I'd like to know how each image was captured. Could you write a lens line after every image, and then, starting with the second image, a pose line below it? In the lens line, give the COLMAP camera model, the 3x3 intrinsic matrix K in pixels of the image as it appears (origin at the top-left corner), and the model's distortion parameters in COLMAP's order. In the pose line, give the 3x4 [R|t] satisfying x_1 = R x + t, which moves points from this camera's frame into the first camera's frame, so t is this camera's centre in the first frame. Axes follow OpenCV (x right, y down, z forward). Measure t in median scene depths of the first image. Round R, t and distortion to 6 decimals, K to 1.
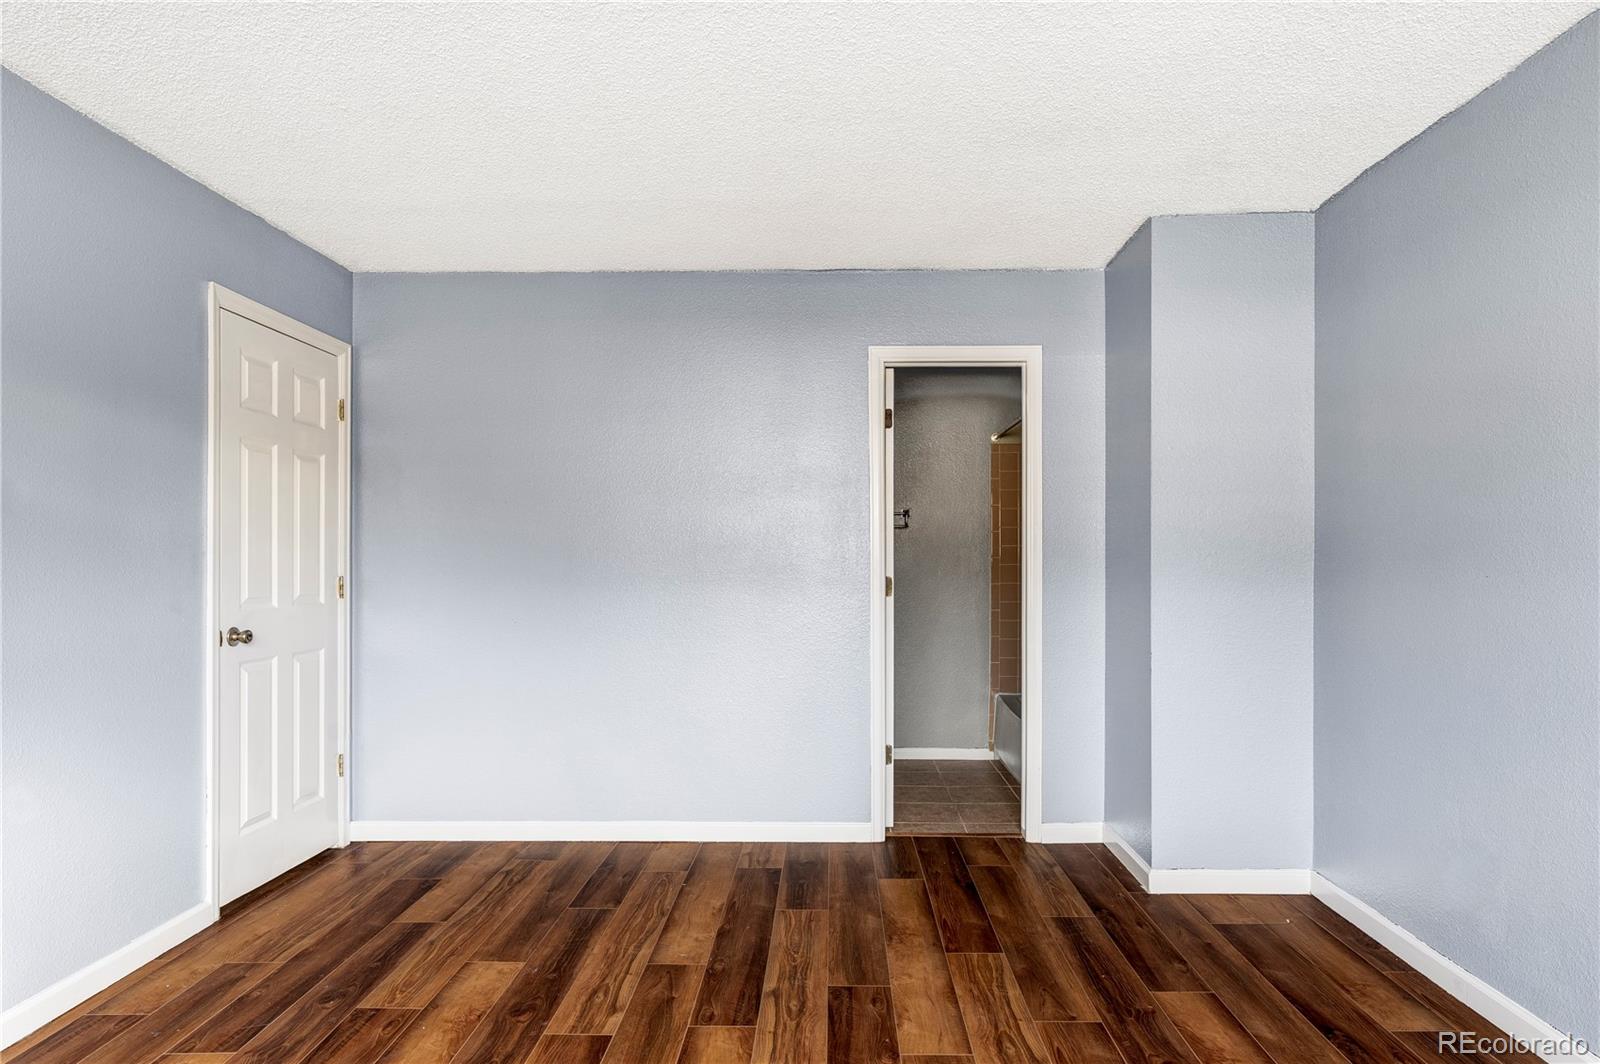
lens RADIAL K [[914.9, 0, 801.7], [0, 914.9, 542.4], [0, 0, 1]] dist [-0.004051, 0.003384]
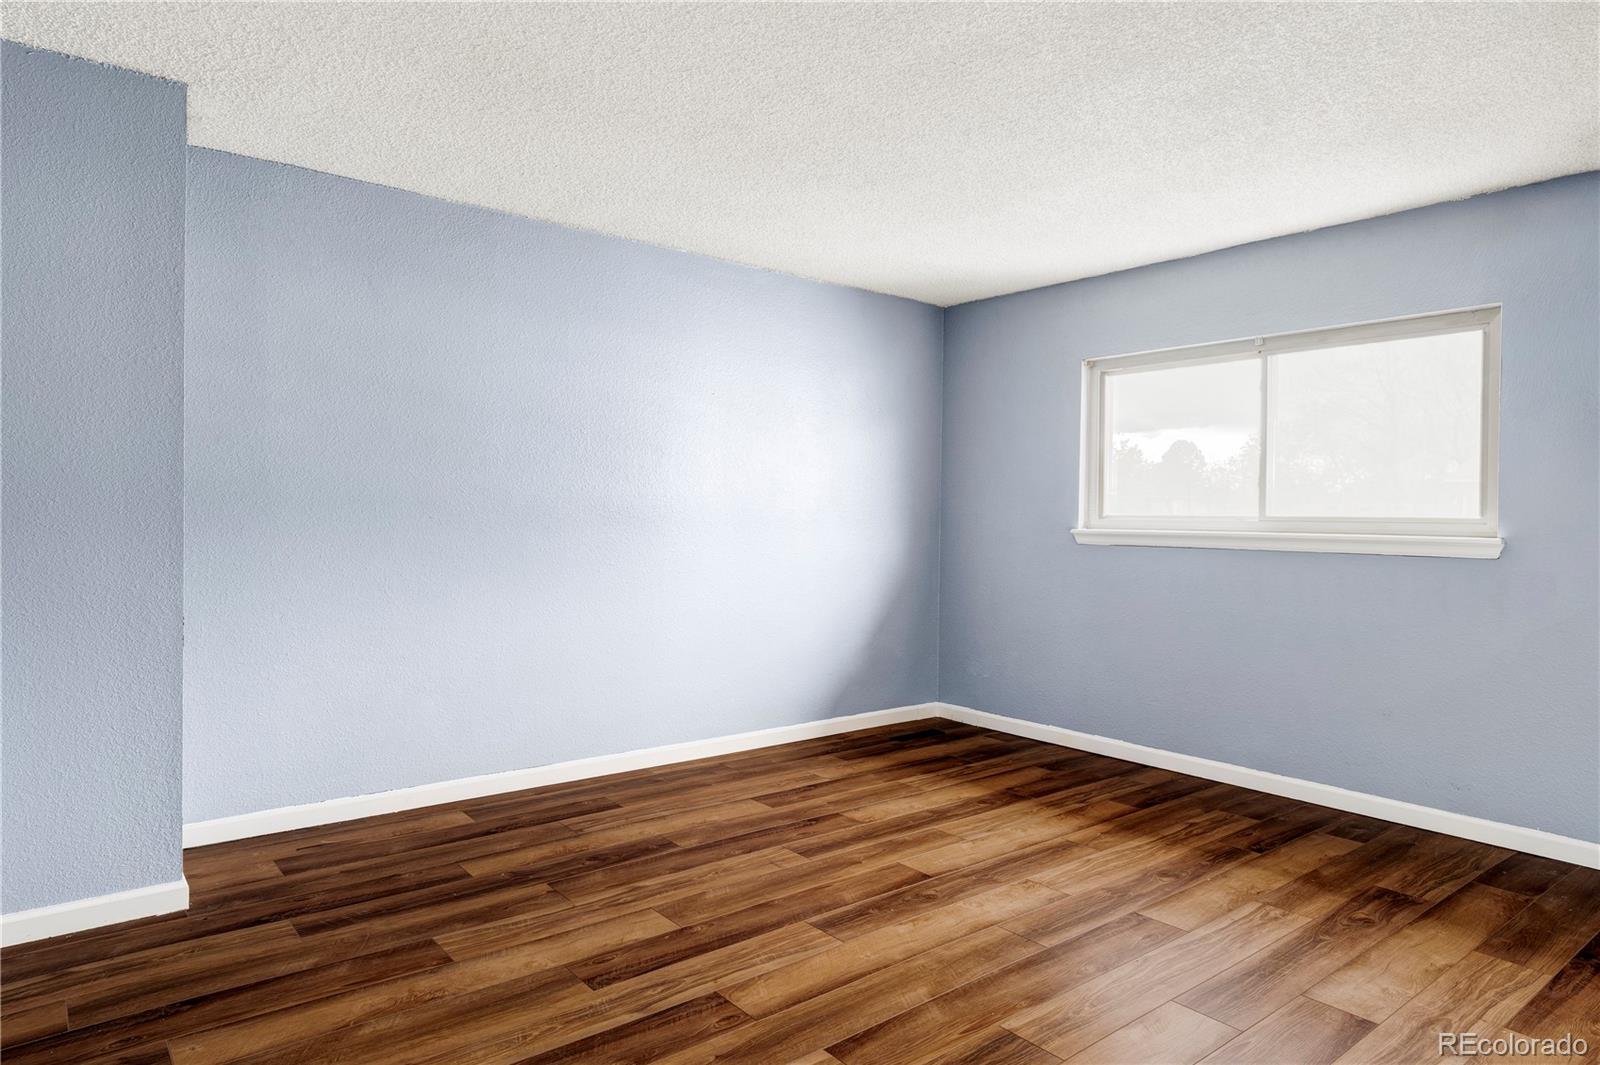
lens RADIAL K [[914.9, 0, 795.9], [0, 914.9, 530.6], [0, 0, 1]] dist [-0.004051, 0.003384]
pose [[-0.631728, -0.023563, 0.774832, -0.759785], [-0.027626, 0.999587, 0.007874, 0.026501], [-0.774698, -0.016432, -0.632118, 1.396197]]
